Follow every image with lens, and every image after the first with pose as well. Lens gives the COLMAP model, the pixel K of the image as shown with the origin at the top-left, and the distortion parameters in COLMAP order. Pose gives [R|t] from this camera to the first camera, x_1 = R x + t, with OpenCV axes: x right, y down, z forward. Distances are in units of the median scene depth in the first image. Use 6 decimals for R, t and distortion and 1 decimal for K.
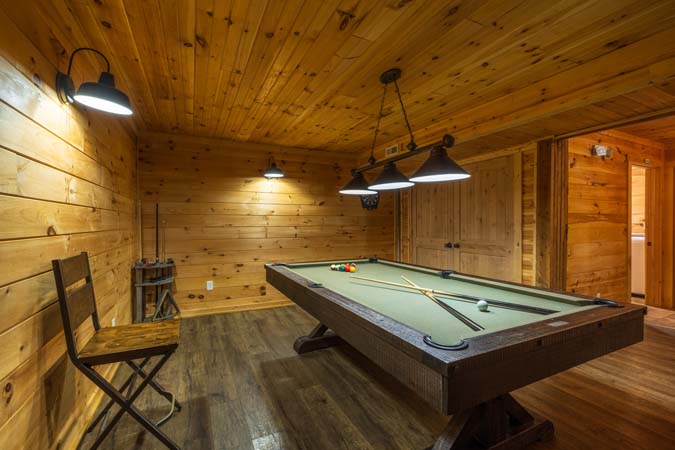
lens RADIAL K [[305.6, 0, 341.1], [0, 305.6, 225.2], [0, 0, 1]] dist [-0.003791, -0.001194]
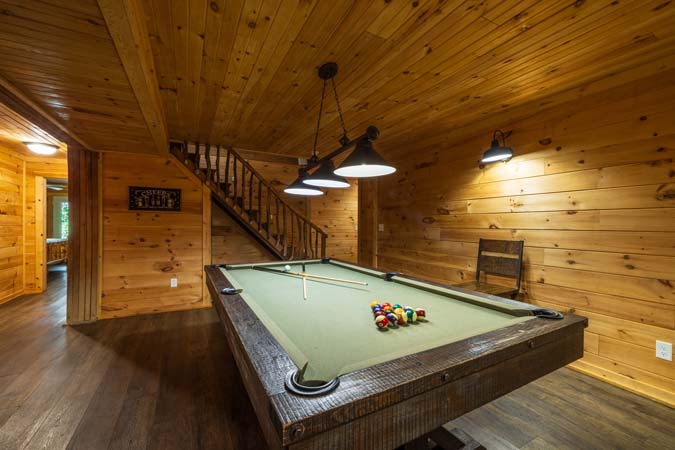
lens RADIAL K [[286.1, 0, 339.6], [0, 286.1, 222.8], [0, 0, 1]] dist [0.000347, -0.000169]
pose [[-0.999327, -0.000357, -0.036682, 0.105939], [-0.000536, 0.999988, 0.004883, -0.008637], [0.036680, 0.004900, -0.999315, 1.312256]]
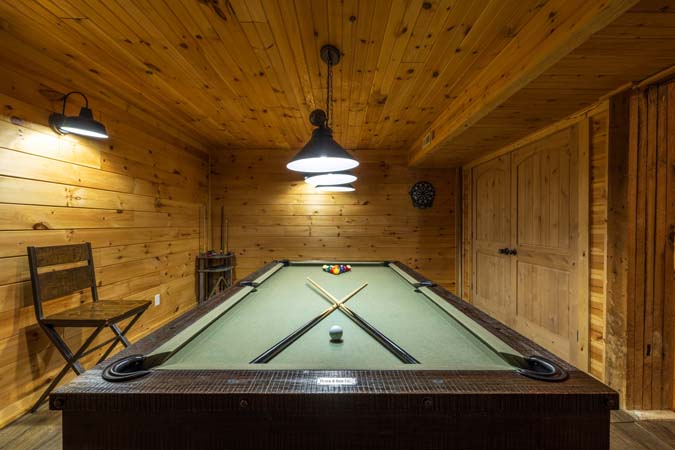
lens RADIAL K [[286.1, 0, 338.1], [0, 286.1, 226.0], [0, 0, 1]] dist [0.000347, -0.000169]
pose [[0.894889, 0.007304, -0.446228, 0.379516], [-0.006648, 0.999973, 0.003037, 0.001525], [0.446239, 0.000249, 0.894914, 0.184901]]
